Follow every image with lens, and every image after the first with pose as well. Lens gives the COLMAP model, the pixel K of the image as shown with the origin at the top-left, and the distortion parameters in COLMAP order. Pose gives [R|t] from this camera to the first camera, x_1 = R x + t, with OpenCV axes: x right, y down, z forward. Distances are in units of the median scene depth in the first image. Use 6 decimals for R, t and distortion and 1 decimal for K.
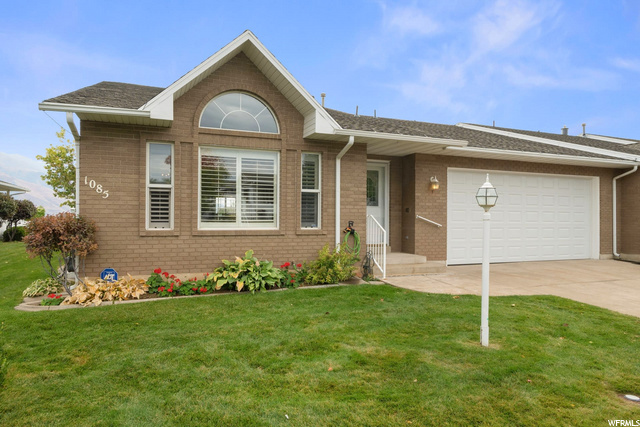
lens RADIAL K [[426.0, 0, 320.0], [0, 426.0, 213.5], [0, 0, 1]] dist [0.000575, 0.000625]
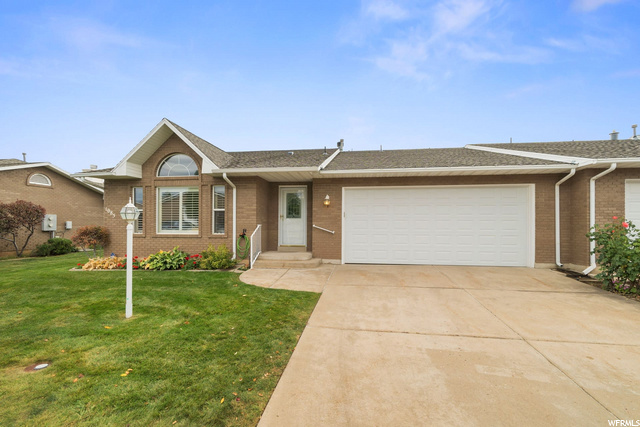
lens RADIAL K [[279.6, 0, 317.4], [0, 279.6, 221.1], [0, 0, 1]] dist [-0.002082, -0.000107]
pose [[0.865548, -0.012162, -0.500679, 0.797325], [0.009767, 0.999925, -0.007405, -0.000172], [0.500731, 0.001520, 0.865601, 0.285739]]
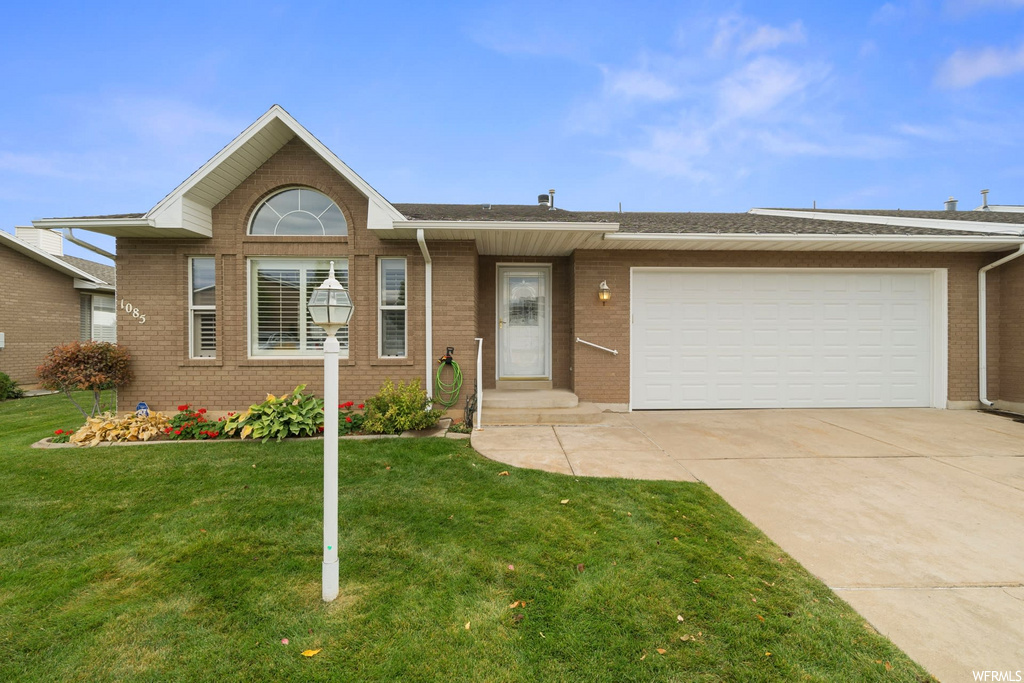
lens RADIAL K [[440.9, 0, 509.6], [0, 440.9, 338.1], [0, 0, 1]] dist [-0.001161, -0.000154]
pose [[0.938734, -0.008450, -0.344539, 0.438338], [0.011674, 0.999905, 0.007284, -0.002200], [0.344445, -0.010860, 0.938744, 0.328481]]
